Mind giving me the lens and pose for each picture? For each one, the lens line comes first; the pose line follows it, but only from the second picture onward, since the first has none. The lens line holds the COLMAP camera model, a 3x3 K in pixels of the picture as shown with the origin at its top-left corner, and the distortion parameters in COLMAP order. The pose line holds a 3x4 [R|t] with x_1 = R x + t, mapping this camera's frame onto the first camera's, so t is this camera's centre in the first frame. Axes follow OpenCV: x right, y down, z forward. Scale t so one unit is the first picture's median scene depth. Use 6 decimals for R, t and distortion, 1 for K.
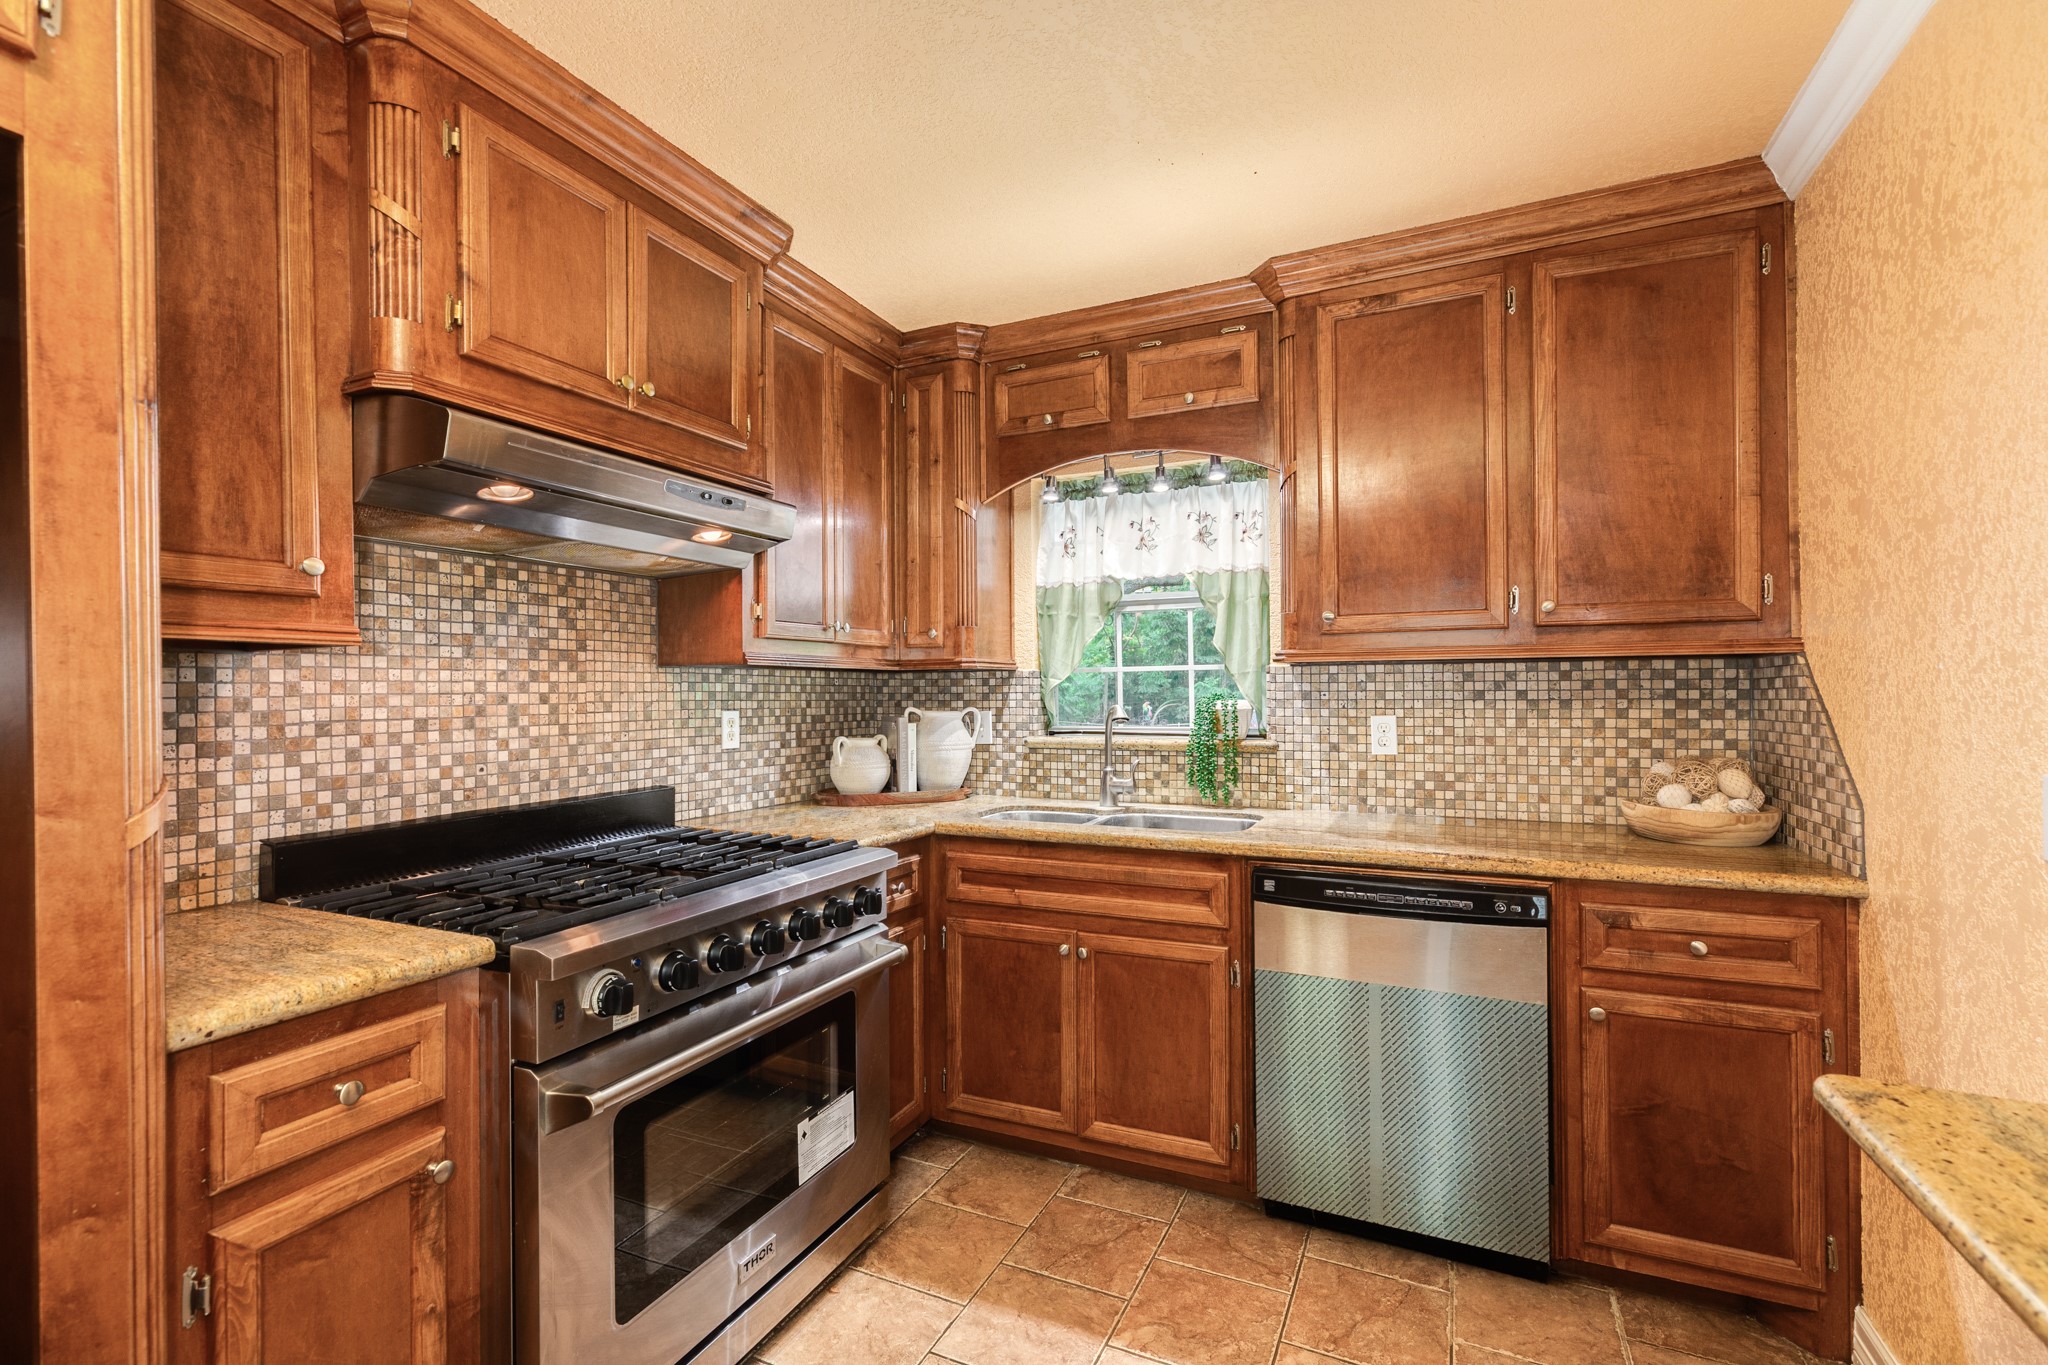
lens RADIAL K [[912.9, 0, 1023.1], [0, 912.9, 687.8], [0, 0, 1]] dist [0.005519, -0.000052]
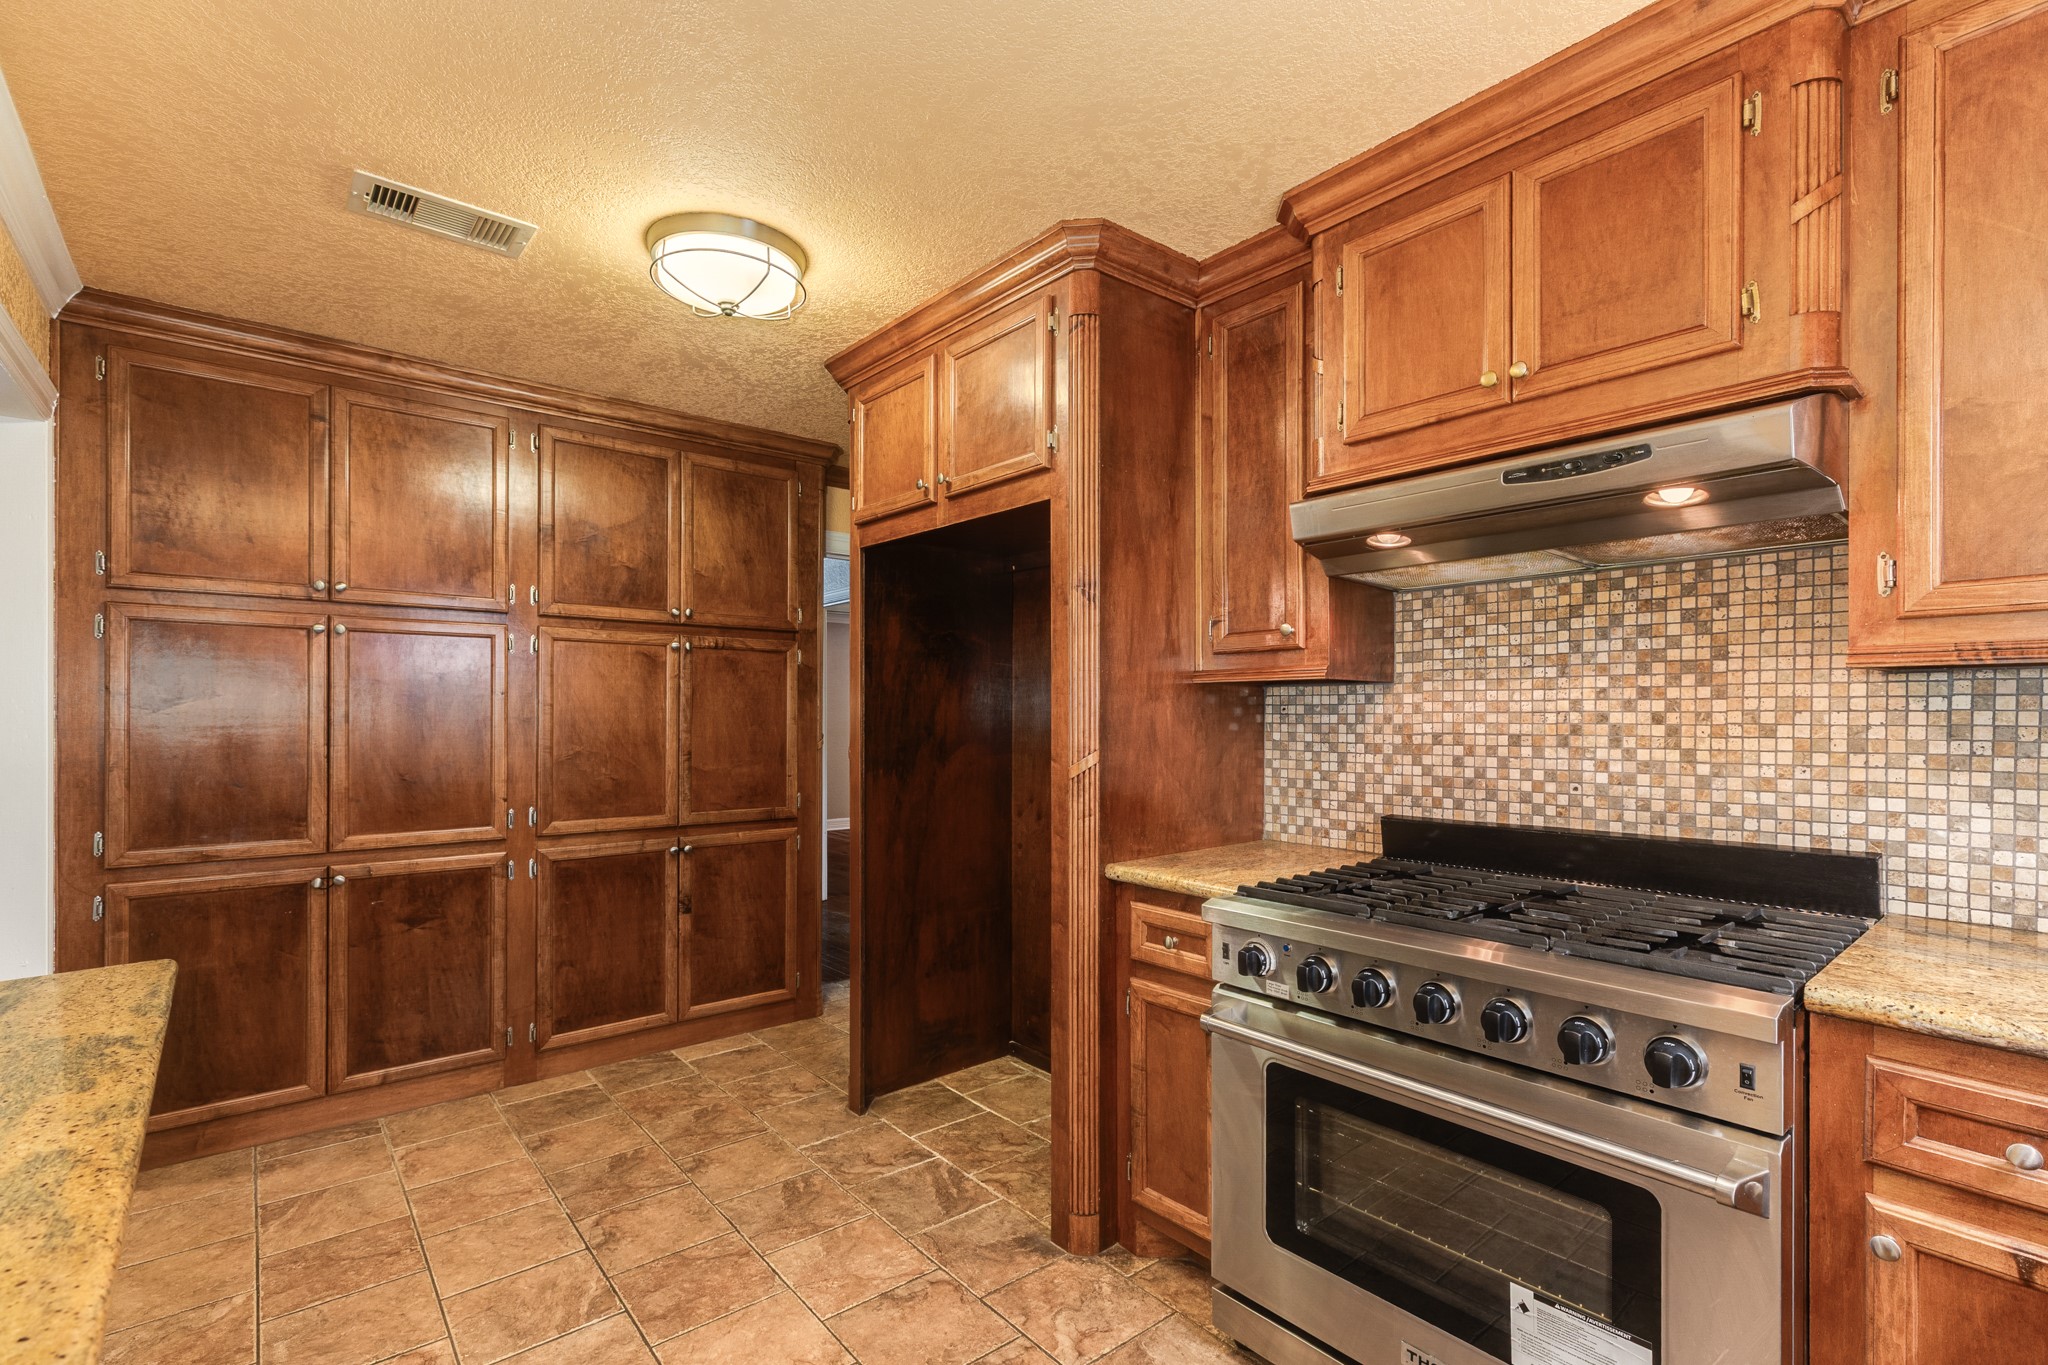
lens RADIAL K [[912.9, 0, 1015.5], [0, 912.9, 720.9], [0, 0, 1]] dist [0.005519, -0.000052]
pose [[-0.425960, 0.019634, -0.904529, 0.518436], [0.010609, 0.999804, 0.016706, -0.006605], [0.904680, -0.002480, -0.426085, 0.803702]]
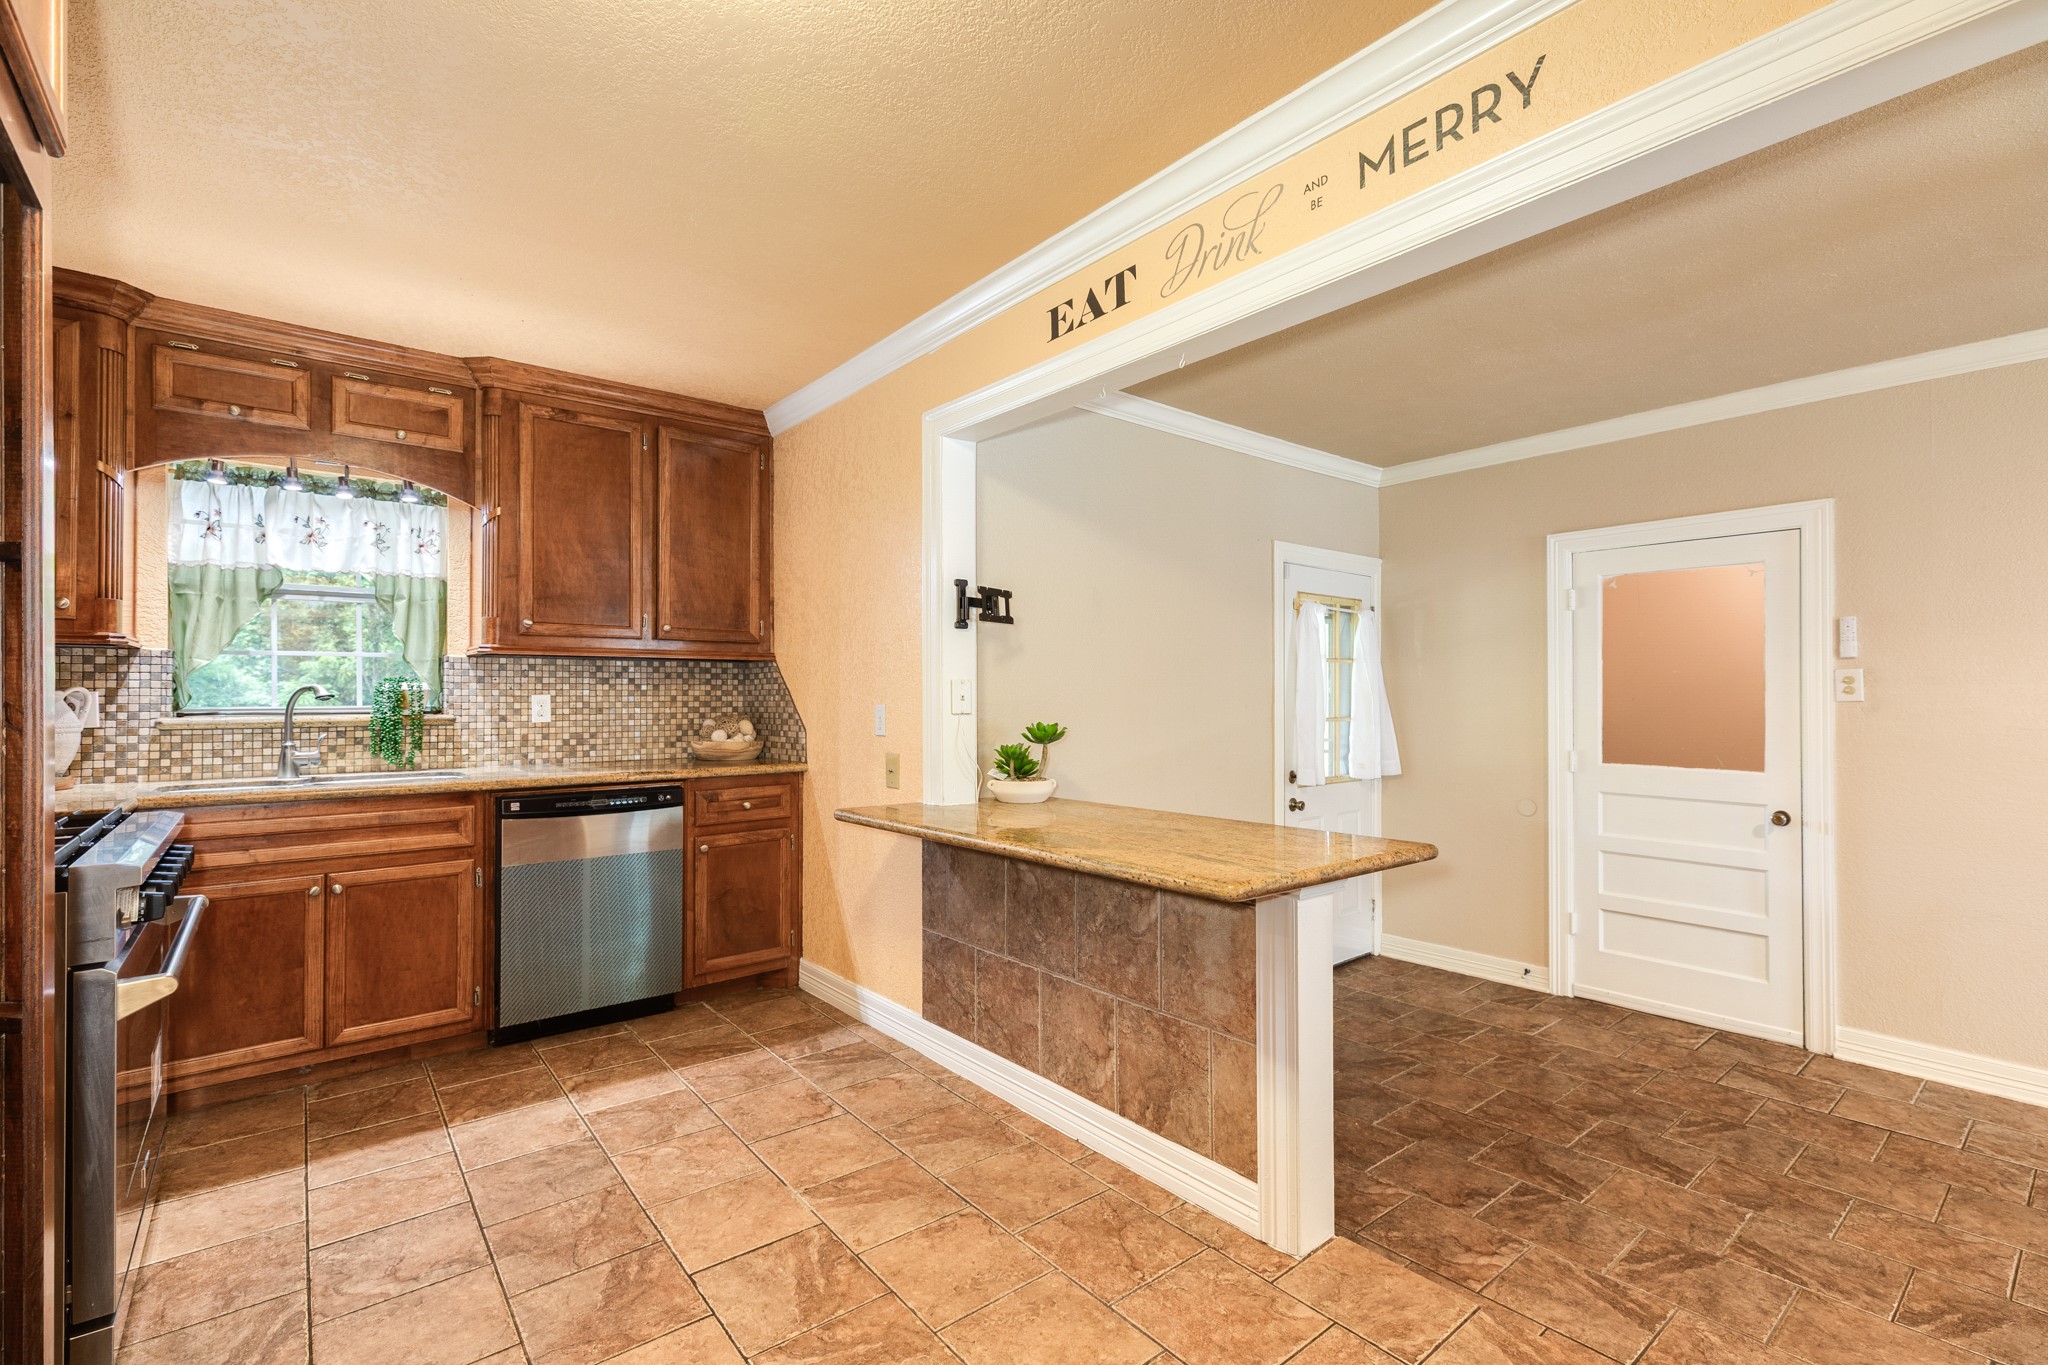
lens RADIAL K [[912.9, 0, 1022.7], [0, 912.9, 687.0], [0, 0, 1]] dist [0.005519, -0.000052]
pose [[0.439113, 0.015019, 0.898306, -0.663295], [-0.005788, 0.999887, -0.013888, 0.041113], [-0.898413, 0.000899, 0.439150, -0.349543]]
